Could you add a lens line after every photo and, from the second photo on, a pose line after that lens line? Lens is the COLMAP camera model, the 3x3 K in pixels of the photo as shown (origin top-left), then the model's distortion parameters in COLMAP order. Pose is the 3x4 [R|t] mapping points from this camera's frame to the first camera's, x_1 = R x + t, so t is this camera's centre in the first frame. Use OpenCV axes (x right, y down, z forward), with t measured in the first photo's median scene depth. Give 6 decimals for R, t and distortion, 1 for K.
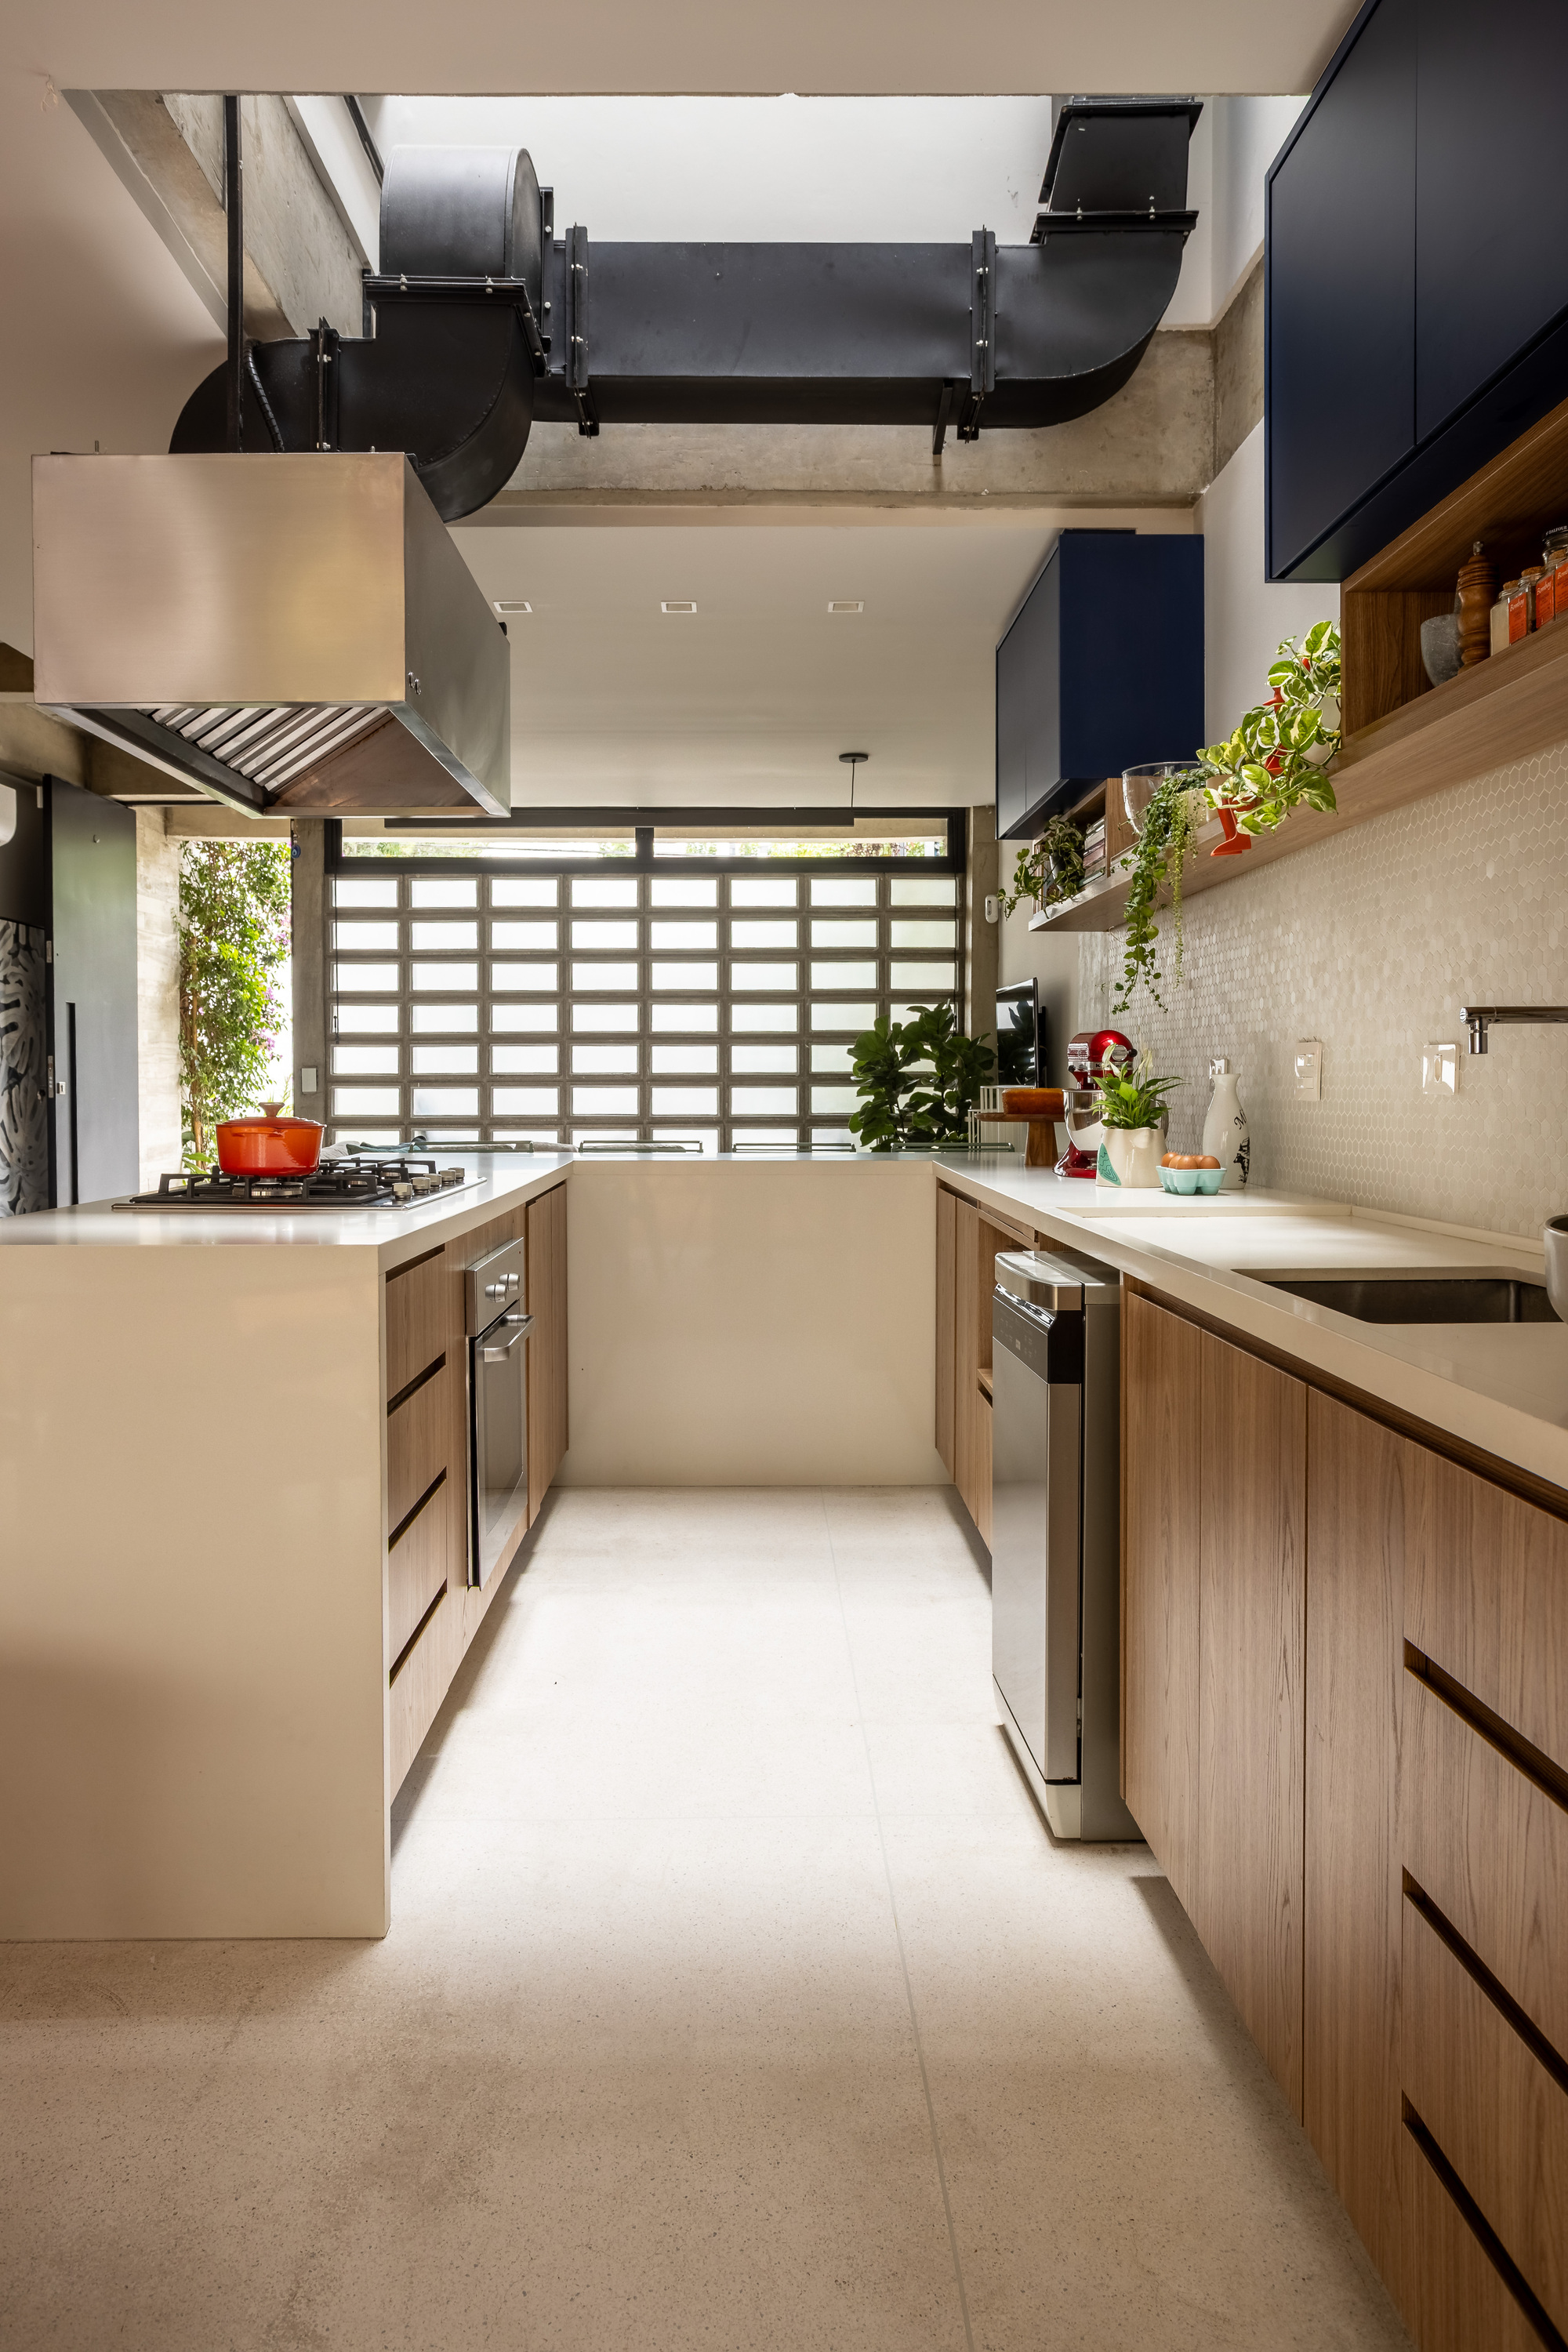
lens RADIAL K [[1555.7, 0, 782.1], [0, 1555.7, 1117.7], [0, 0, 1]] dist [-0.005801, 0.017783]
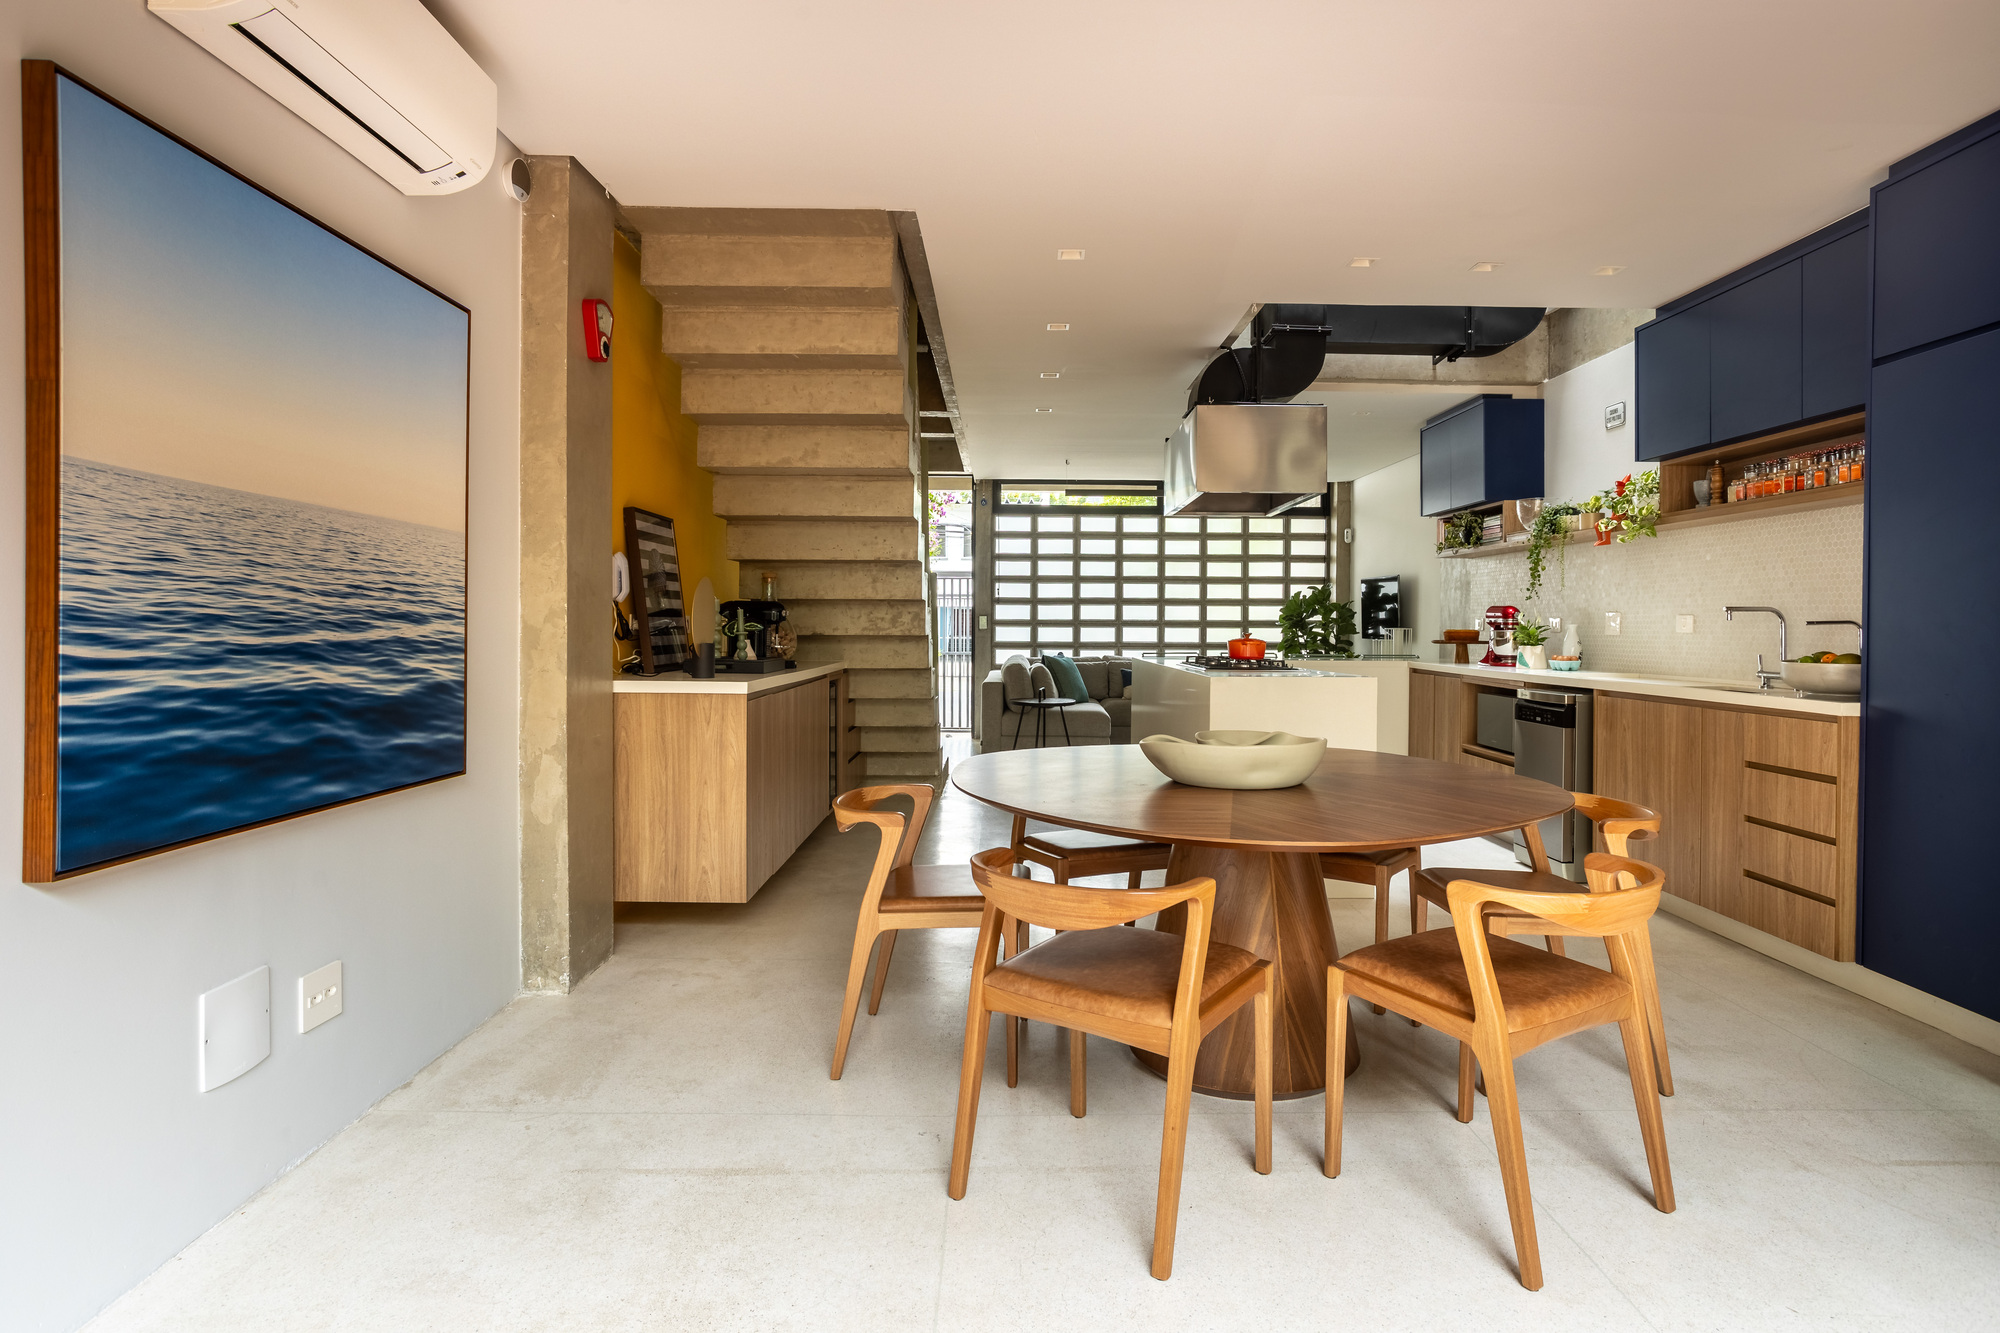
lens RADIAL K [[1067.4, 0, 1041.3], [0, 1067.4, 632.7], [0, 0, 1]] dist [-0.033366, 0.016666]
pose [[0.999951, 0.006267, 0.007622, -0.244646], [-0.006154, 0.999872, -0.014768, 0.006869], [-0.007714, 0.014720, 0.999862, -0.296499]]
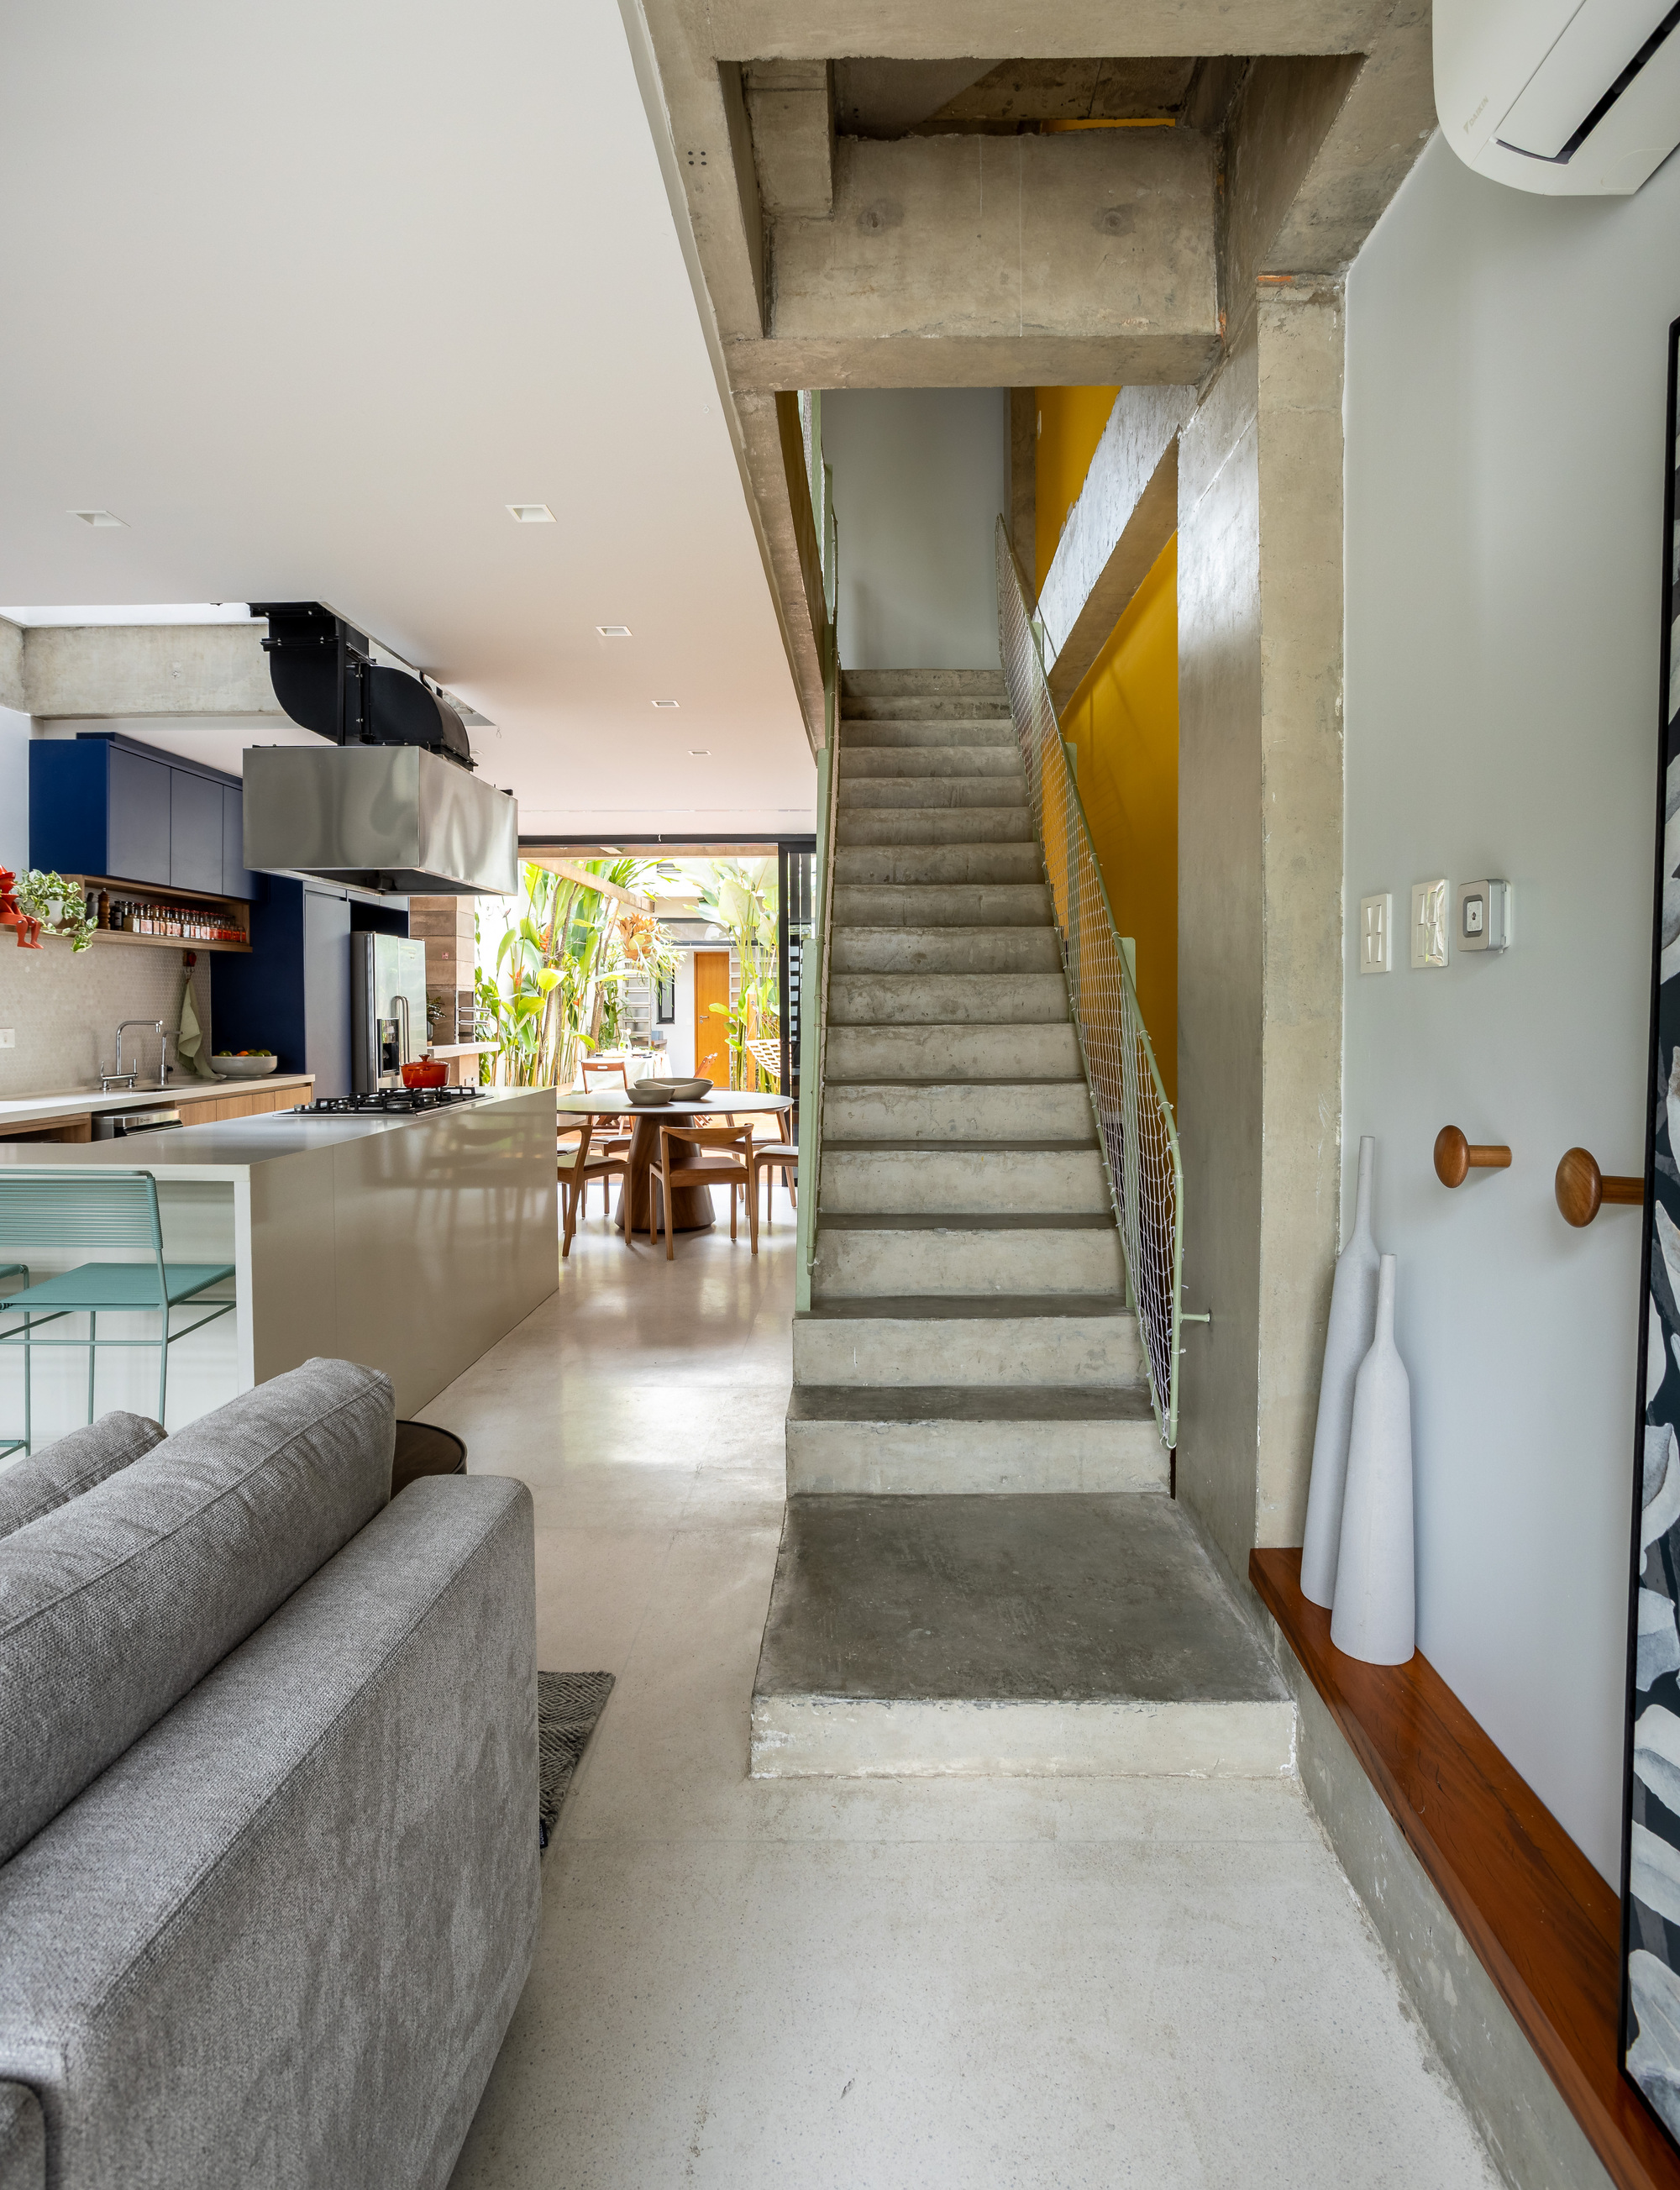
lens RADIAL K [[1232.4, 0, 819.2], [0, 1232.4, 1019.5], [0, 0, 1]] dist [0.004187, 0.000388]
pose [[-0.997551, 0.003567, 0.069851, -0.351198], [0.005859, 0.999450, 0.032631, -0.038903], [-0.069696, 0.032960, -0.997024, 0.941200]]
